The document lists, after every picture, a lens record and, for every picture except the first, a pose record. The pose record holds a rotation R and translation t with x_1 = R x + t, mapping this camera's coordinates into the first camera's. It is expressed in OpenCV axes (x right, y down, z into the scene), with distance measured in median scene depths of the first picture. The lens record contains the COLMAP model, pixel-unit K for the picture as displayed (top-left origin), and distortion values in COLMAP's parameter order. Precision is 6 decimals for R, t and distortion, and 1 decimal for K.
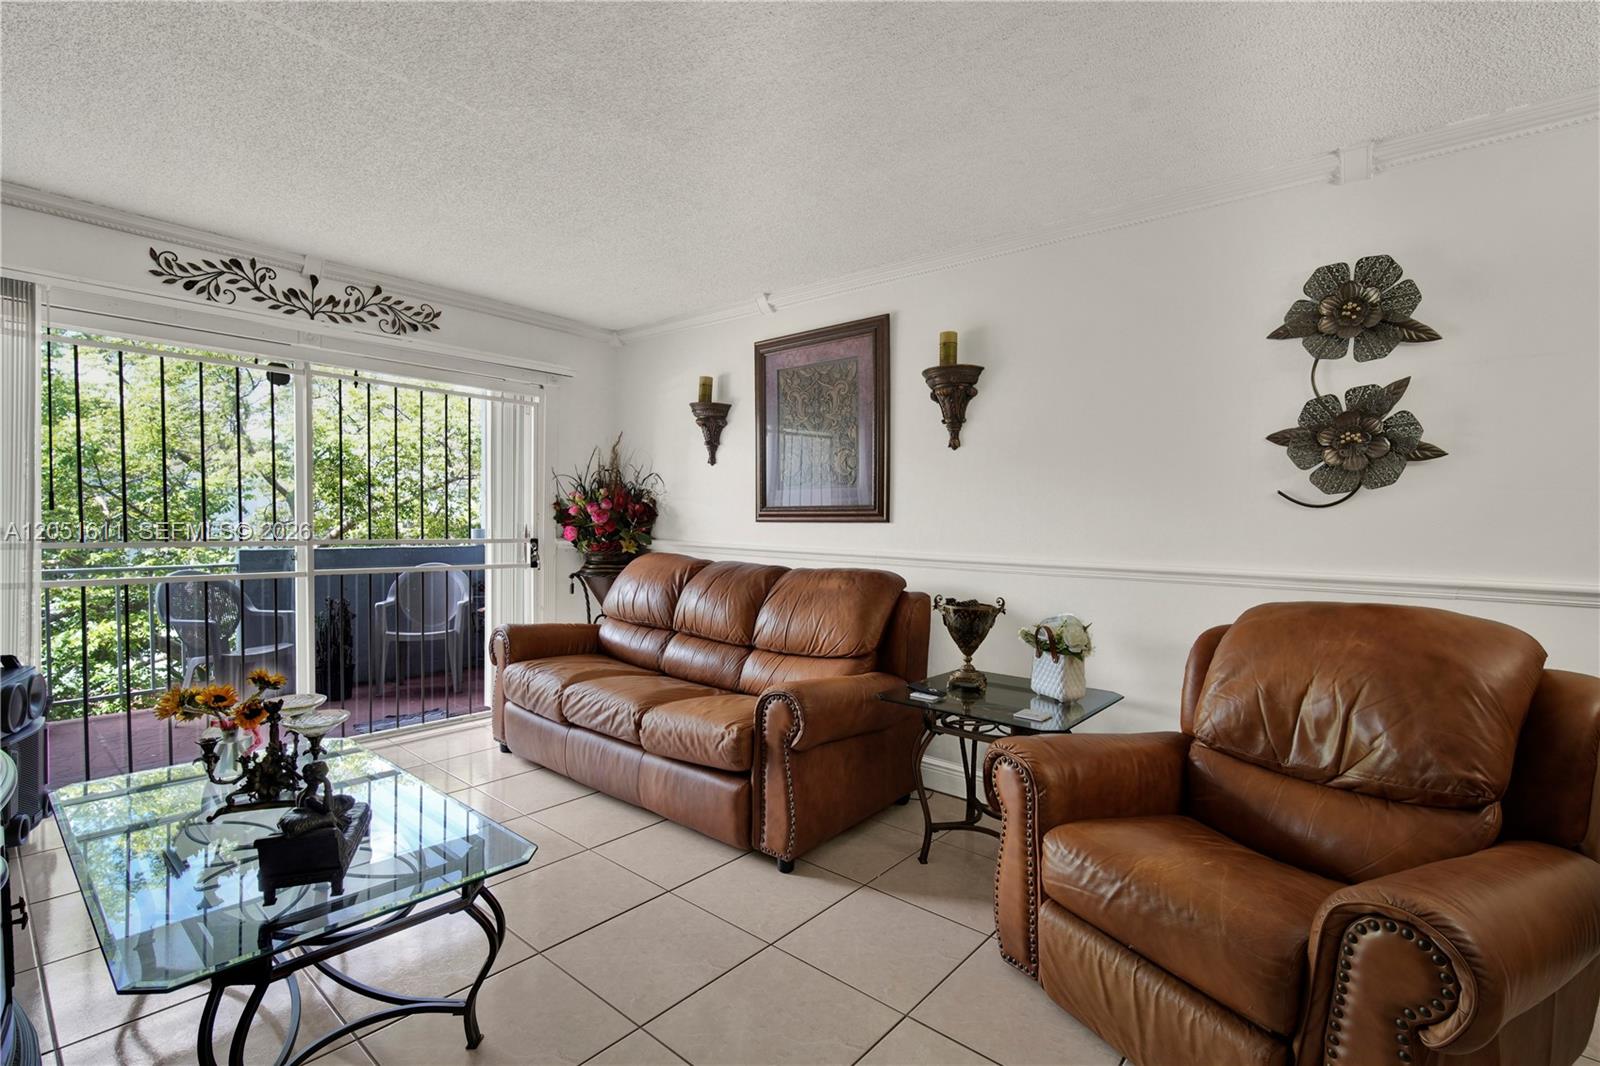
lens RADIAL K [[718.1, 0, 807.4], [0, 718.1, 524.2], [0, 0, 1]] dist [-0.002326, 0.000236]
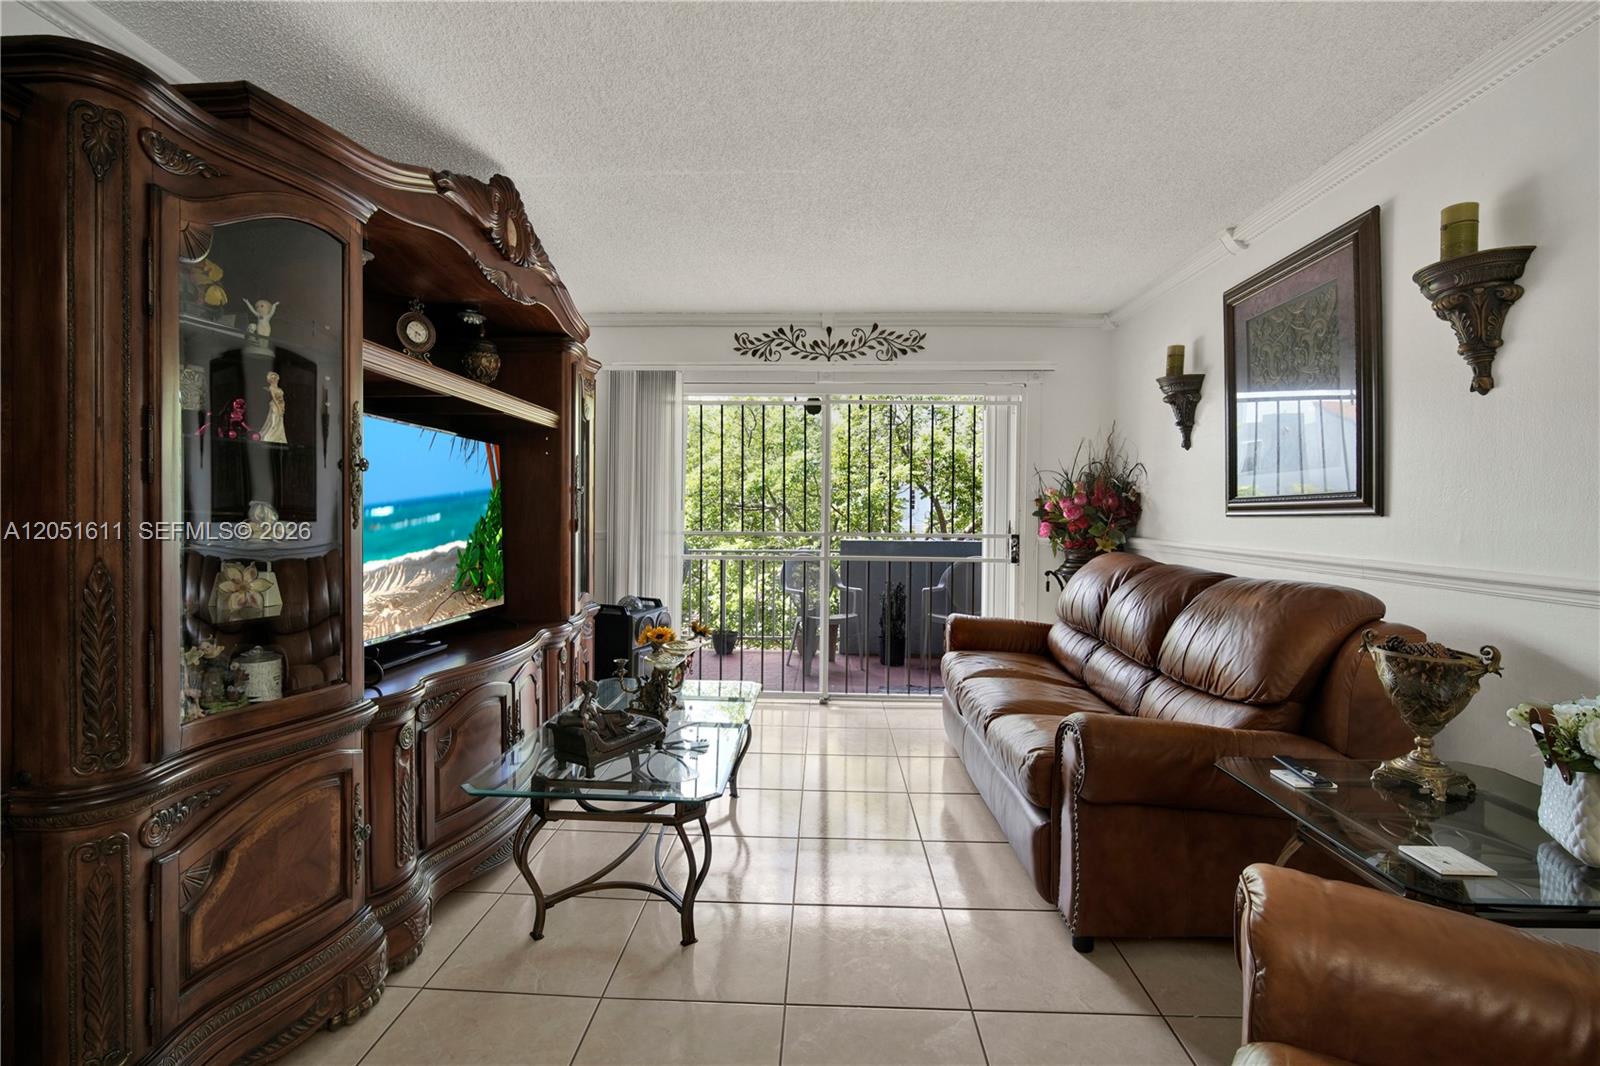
lens RADIAL K [[718.1, 0, 833.7], [0, 718.1, 501.9], [0, 0, 1]] dist [-0.002326, 0.000236]
pose [[0.634982, -0.019842, -0.772272, 0.286596], [-0.003460, 0.999587, -0.028528, 0.004663], [0.772519, 0.020787, 0.634651, 0.177478]]
